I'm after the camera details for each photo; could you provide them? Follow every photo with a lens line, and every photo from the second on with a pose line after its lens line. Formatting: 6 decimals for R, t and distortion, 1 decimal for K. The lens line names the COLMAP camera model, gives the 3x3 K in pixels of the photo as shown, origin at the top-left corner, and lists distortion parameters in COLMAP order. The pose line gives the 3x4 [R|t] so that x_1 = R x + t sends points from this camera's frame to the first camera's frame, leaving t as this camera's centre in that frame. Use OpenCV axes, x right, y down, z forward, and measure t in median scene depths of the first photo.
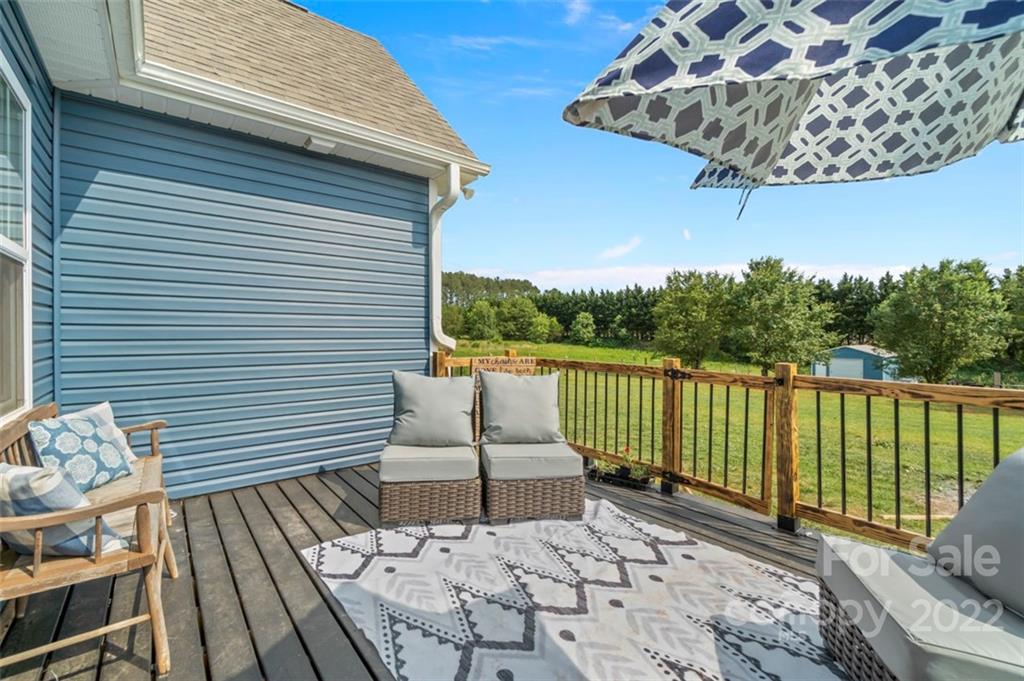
lens RADIAL K [[441.7, 0, 503.2], [0, 441.7, 332.2], [0, 0, 1]] dist [-0.007151, 0.000830]
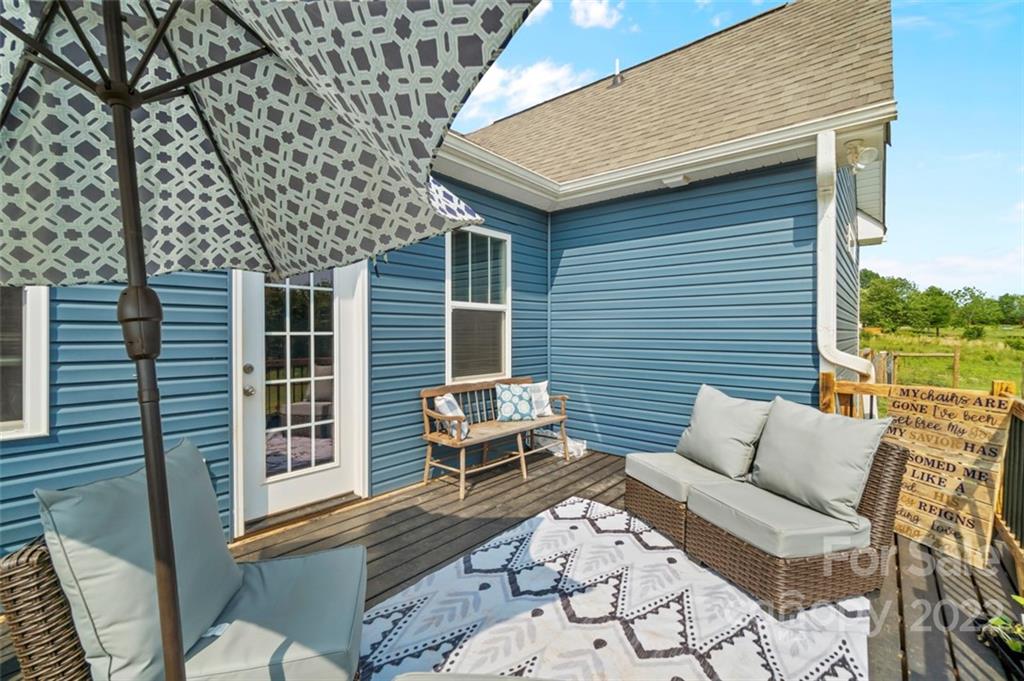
lens RADIAL K [[441.7, 0, 494.5], [0, 441.7, 337.1], [0, 0, 1]] dist [-0.007151, 0.000830]
pose [[0.173697, 0.011027, -0.984737, 0.989700], [-0.000759, 0.999939, 0.011063, -0.049666], [0.984799, -0.001174, 0.173695, 0.526303]]
